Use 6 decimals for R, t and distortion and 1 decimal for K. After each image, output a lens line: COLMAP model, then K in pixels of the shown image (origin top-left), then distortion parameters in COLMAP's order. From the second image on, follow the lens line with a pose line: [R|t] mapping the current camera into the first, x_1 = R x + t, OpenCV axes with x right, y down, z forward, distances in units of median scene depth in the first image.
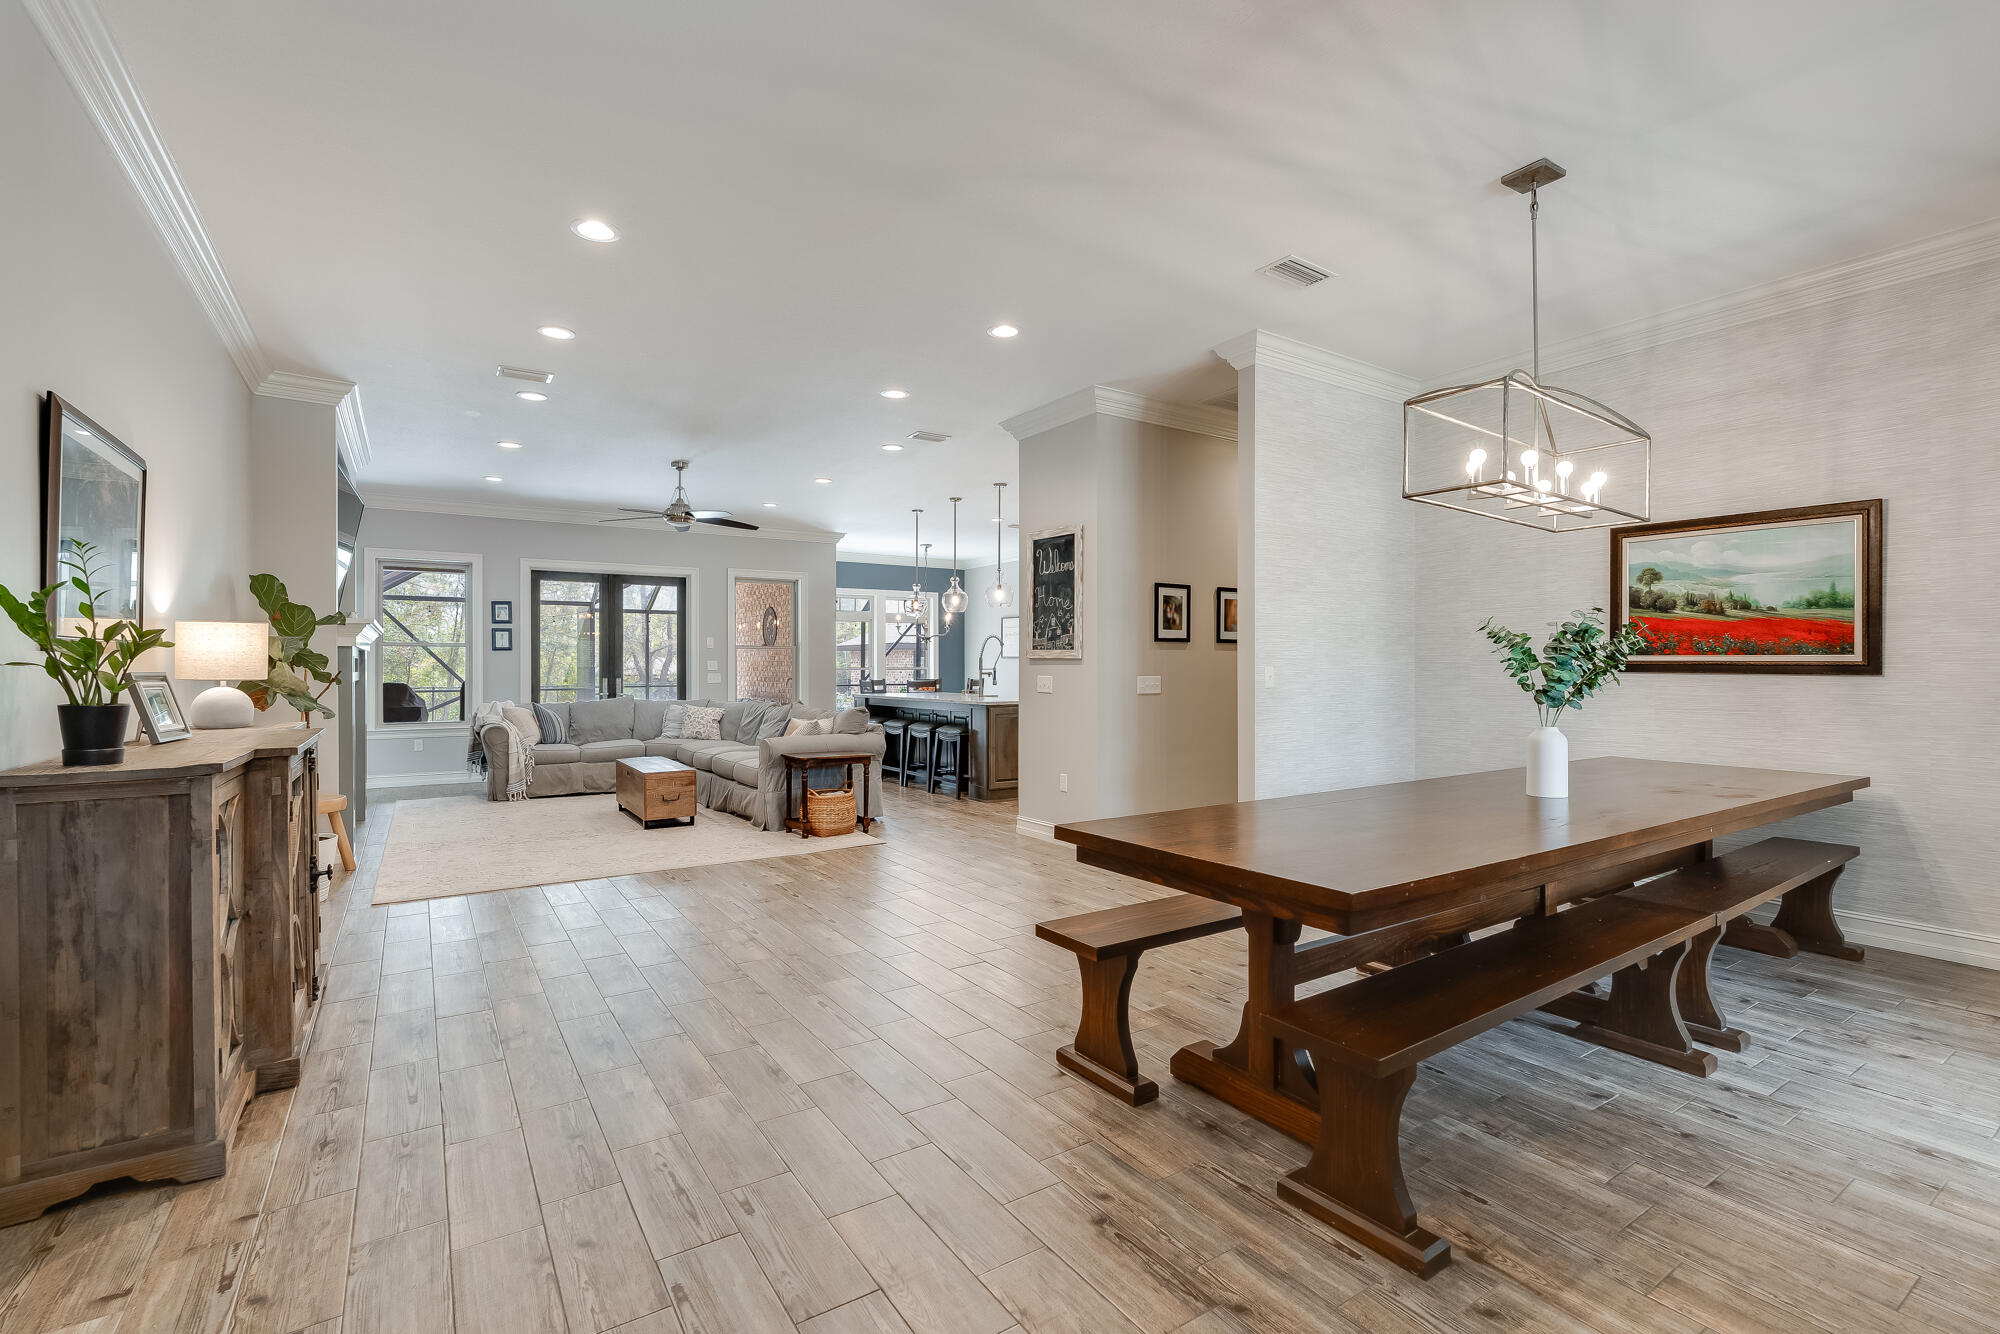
lens RADIAL K [[889.1, 0, 1006.0], [0, 889.1, 656.1], [0, 0, 1]] dist [-0.003252, 0.000722]
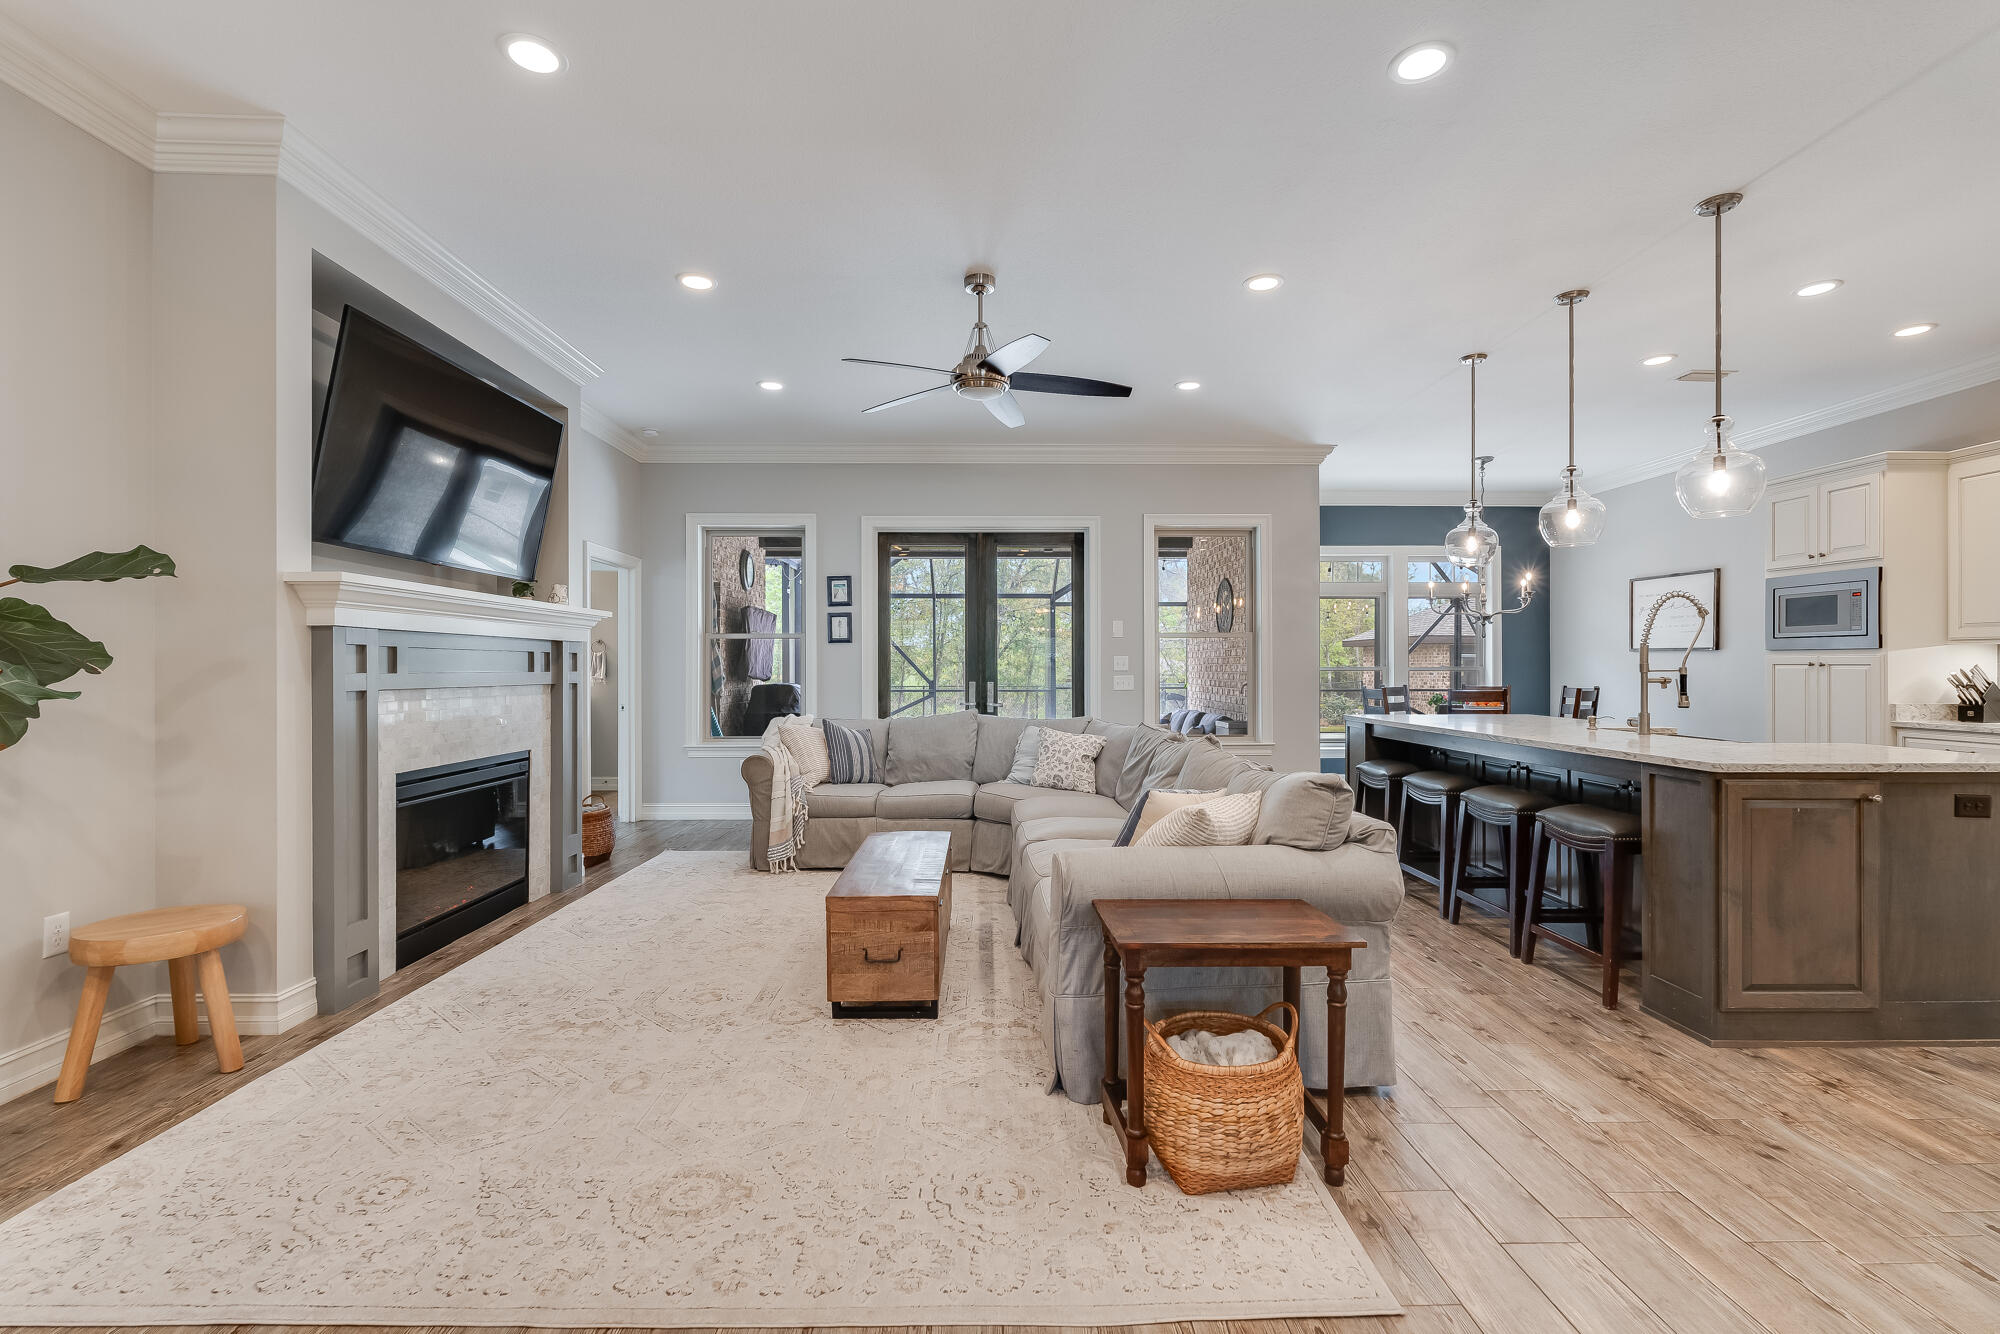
lens RADIAL K [[889.1, 0, 997.6], [0, 889.1, 659.0], [0, 0, 1]] dist [-0.003252, 0.000722]
pose [[0.842658, -0.002650, -0.538442, -0.059685], [0.004311, 0.999989, 0.001824, 0.006422], [0.538432, -0.003858, 0.842660, 0.449772]]
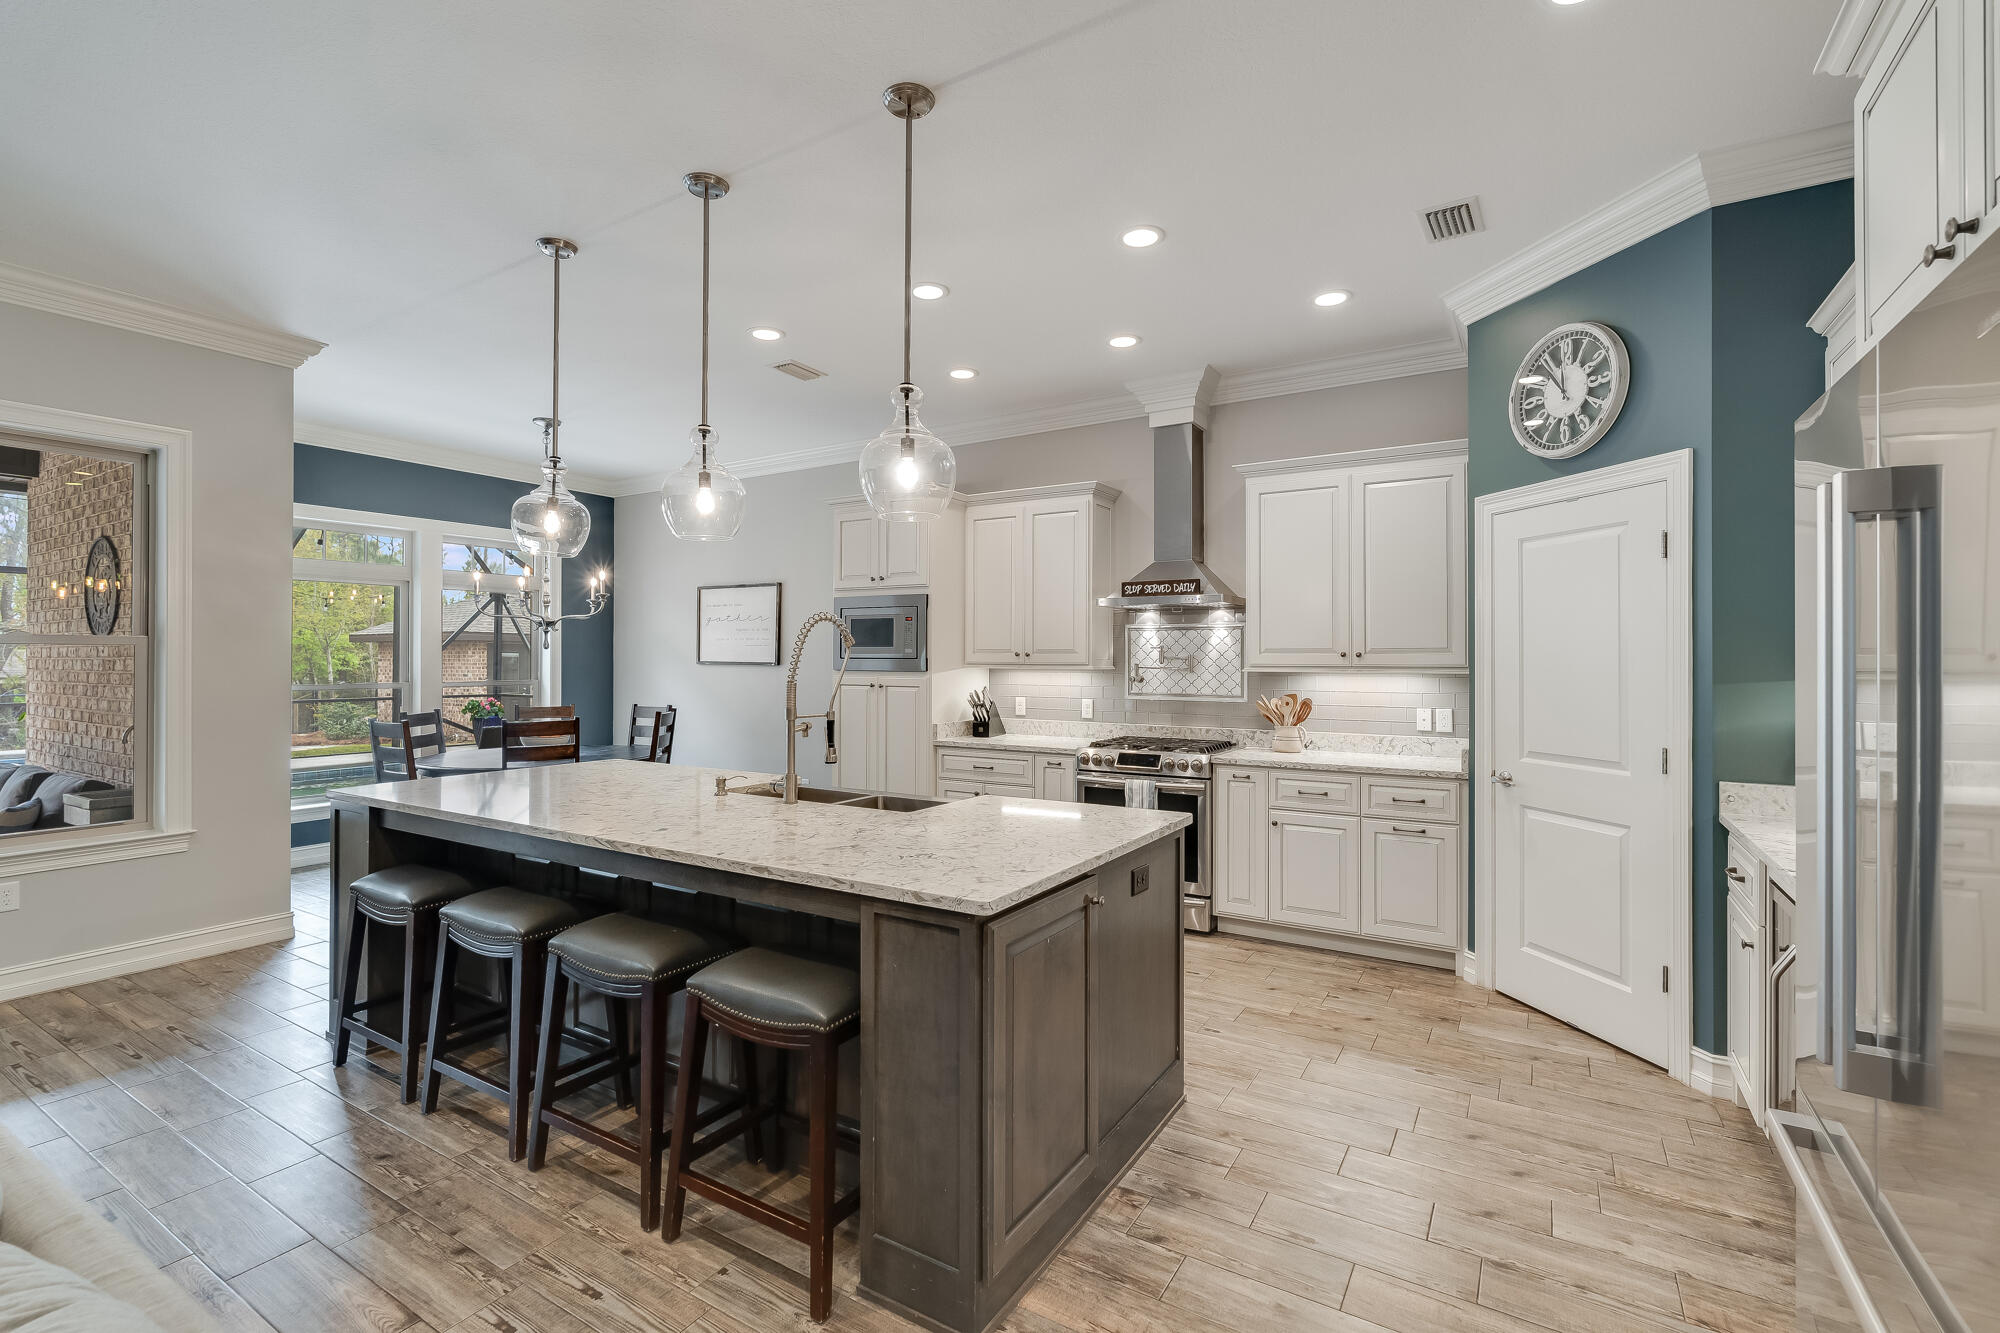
lens RADIAL K [[889.1, 0, 1003.6], [0, 889.1, 654.6], [0, 0, 1]] dist [-0.003252, 0.000722]
pose [[0.907261, 0.005199, 0.420536, -0.092229], [-0.007287, 0.999968, 0.003358, -0.009723], [-0.420505, -0.006112, 0.907270, 0.653245]]
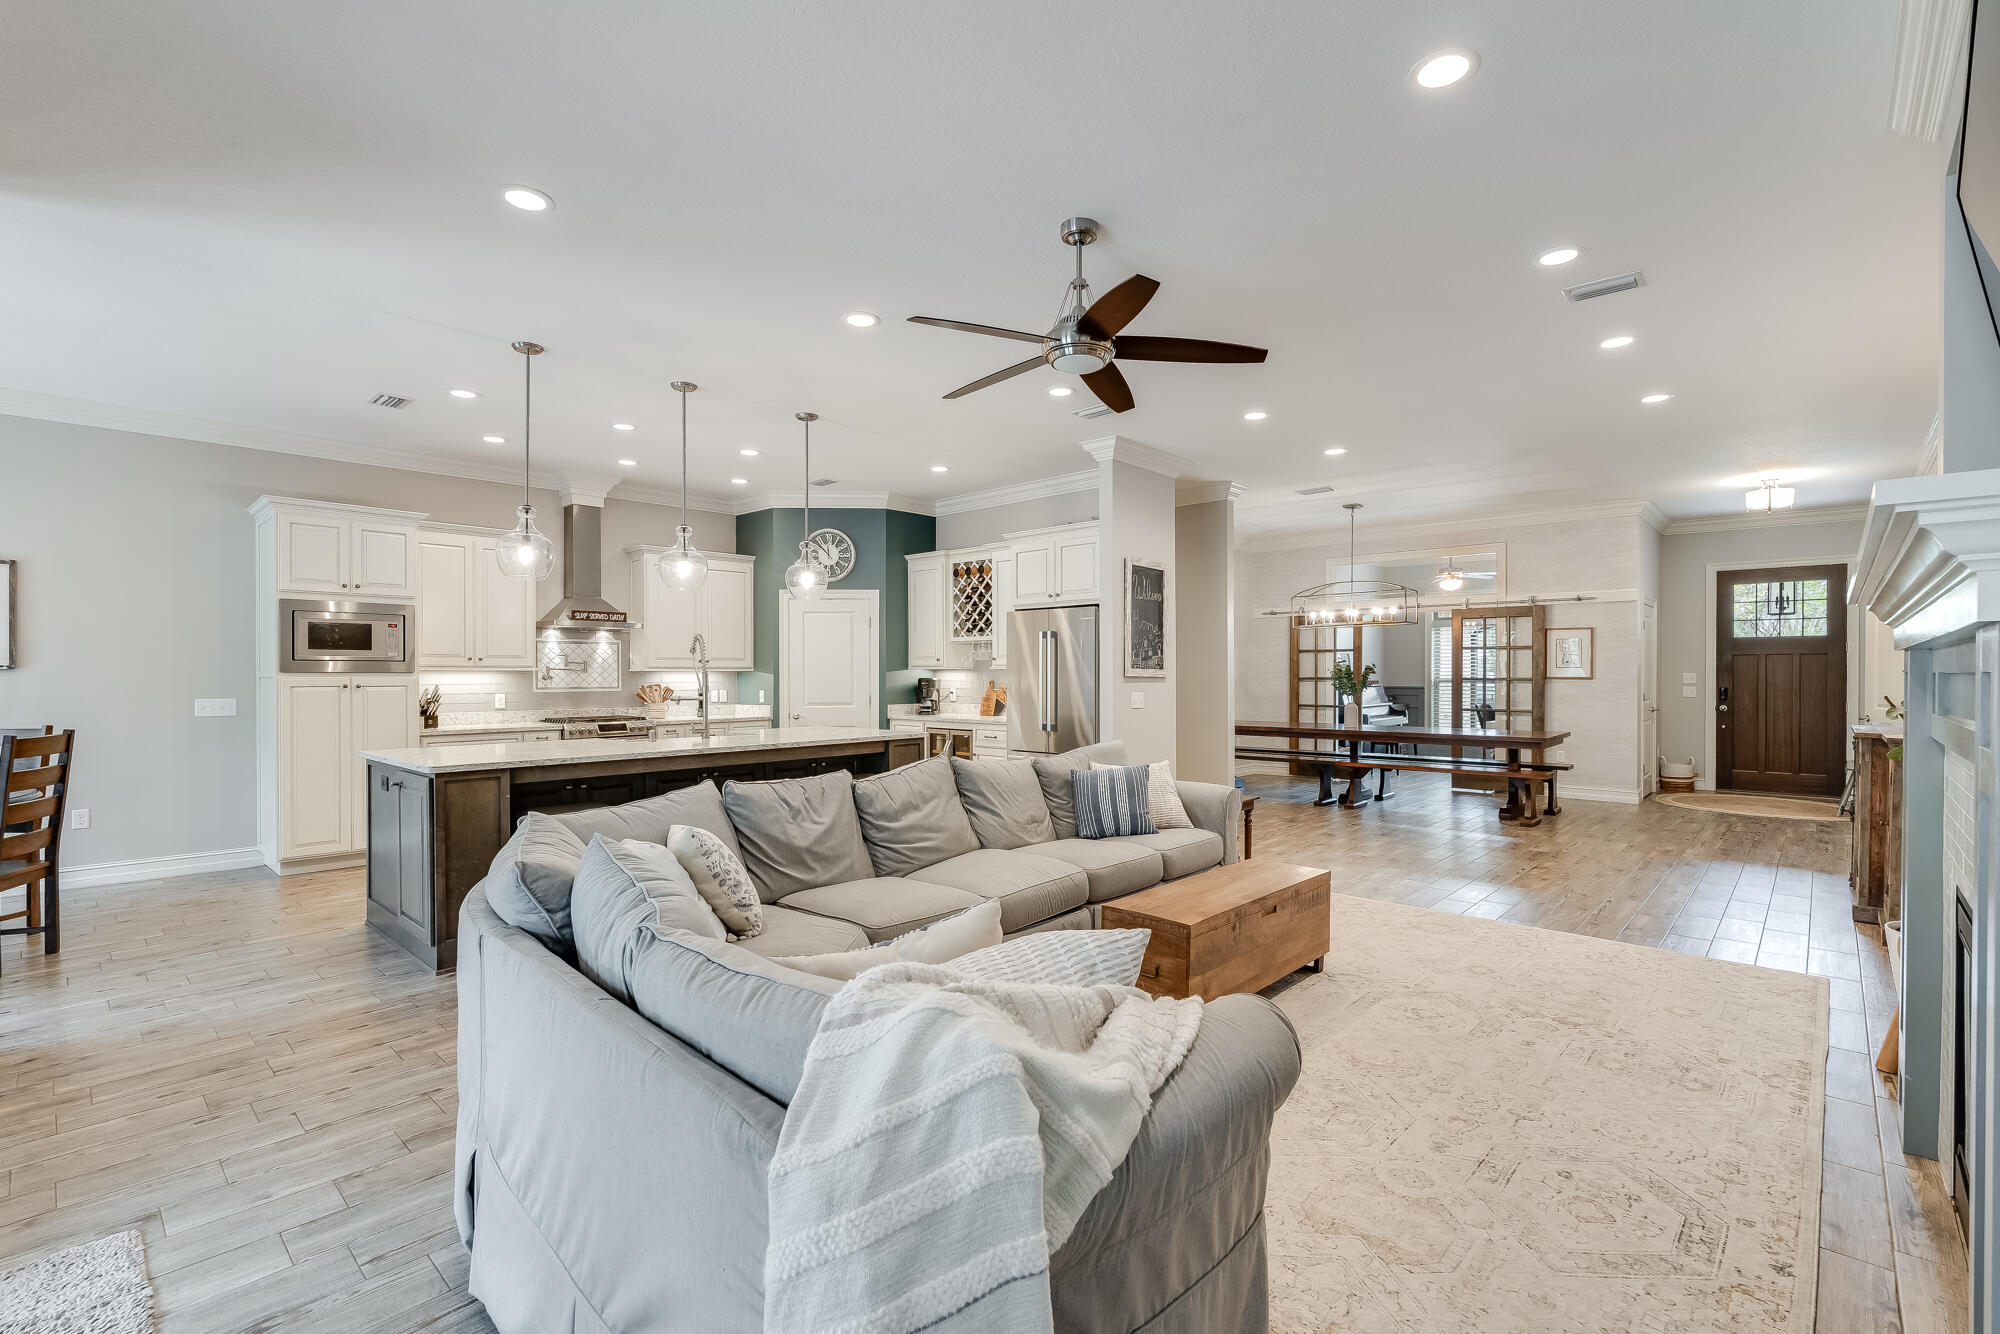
lens RADIAL K [[889.1, 0, 998.3], [0, 889.1, 679.1], [0, 0, 1]] dist [-0.003252, 0.000722]
pose [[-0.224320, -0.005509, 0.974500, -0.634798], [-0.008383, 0.999958, 0.003724, 0.002193], [-0.974479, -0.007334, -0.224357, 0.916565]]
